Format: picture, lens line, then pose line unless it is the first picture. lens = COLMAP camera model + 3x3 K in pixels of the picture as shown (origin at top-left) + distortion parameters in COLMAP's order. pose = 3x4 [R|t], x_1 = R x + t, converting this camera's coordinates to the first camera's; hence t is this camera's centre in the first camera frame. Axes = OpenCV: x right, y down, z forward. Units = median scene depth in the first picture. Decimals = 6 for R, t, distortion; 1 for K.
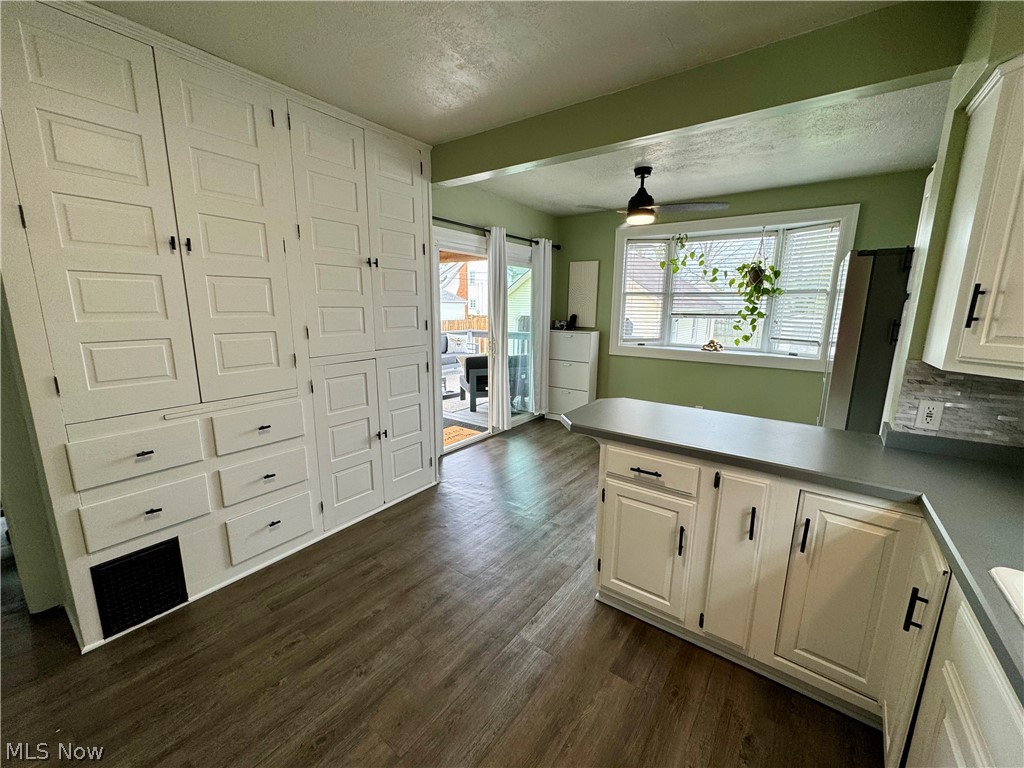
lens RADIAL K [[408.7, 0, 513.0], [0, 408.7, 383.6], [0, 0, 1]] dist [-0.000882, -0.000066]
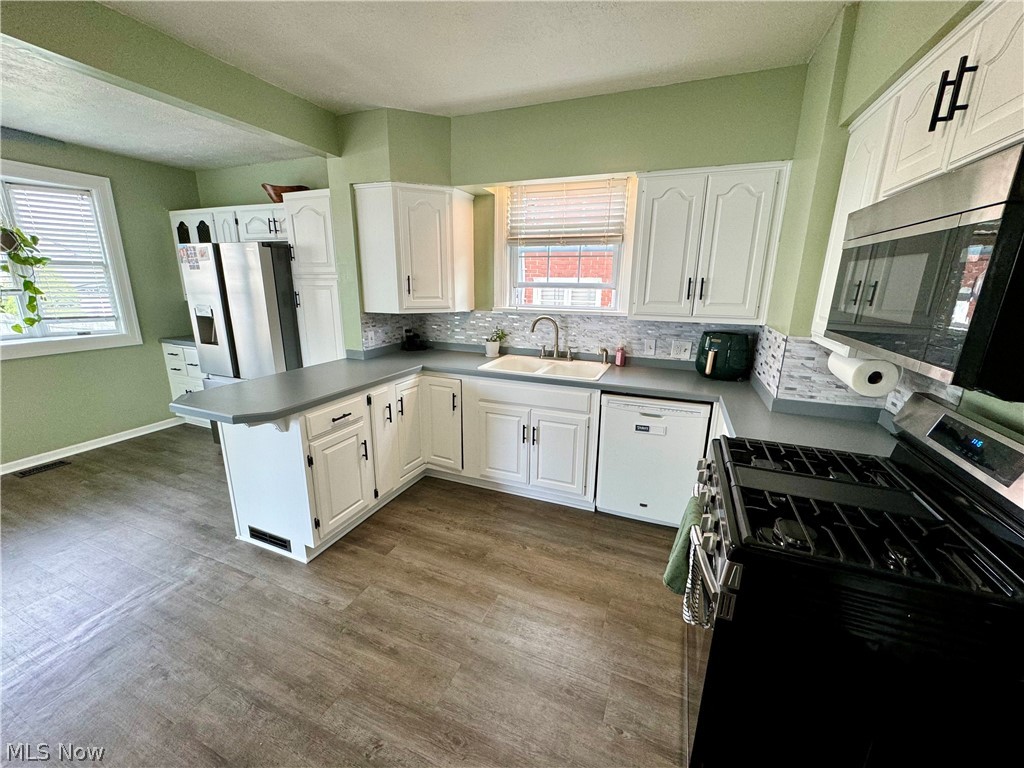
lens RADIAL K [[408.7, 0, 510.5], [0, 408.7, 384.8], [0, 0, 1]] dist [-0.000882, -0.000066]
pose [[-0.241396, -0.252166, 0.937091, -0.971341], [0.170024, 0.939722, 0.296672, -0.169660], [-0.955416, 0.230943, -0.183971, 0.687430]]
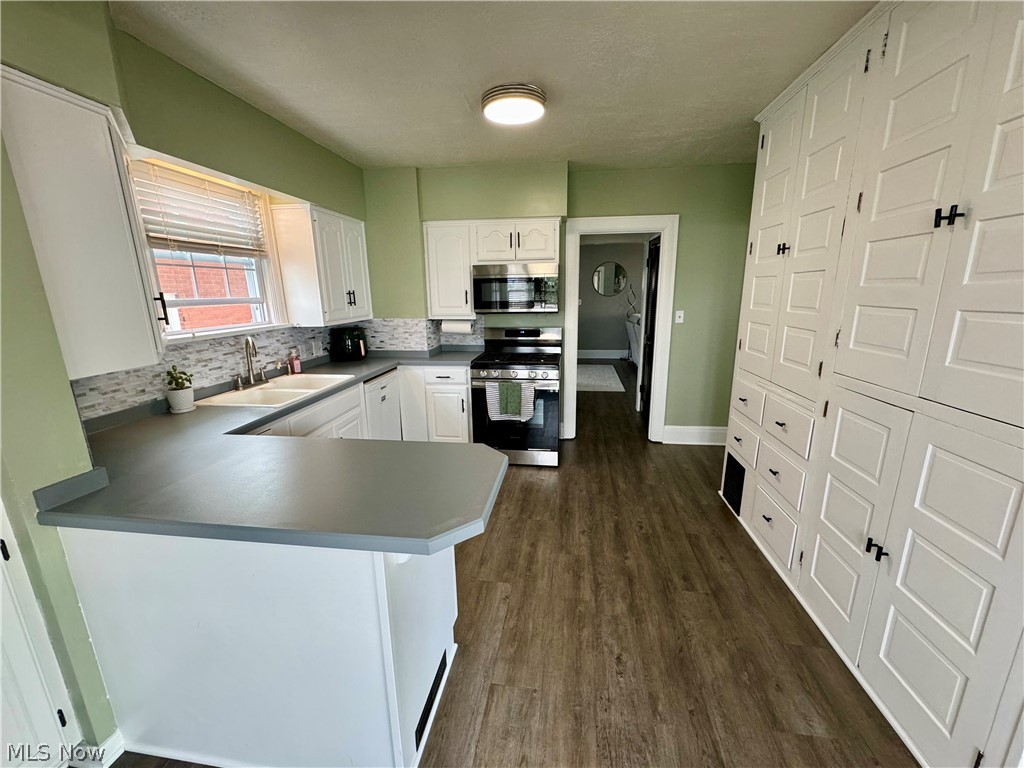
lens RADIAL K [[408.7, 0, 511.1], [0, 408.7, 386.6], [0, 0, 1]] dist [-0.000882, -0.000066]
pose [[-0.883591, 0.111348, -0.454829, 0.517959], [-0.082165, 0.919379, 0.384697, -0.383800], [0.460995, 0.377285, -0.803206, 1.836566]]
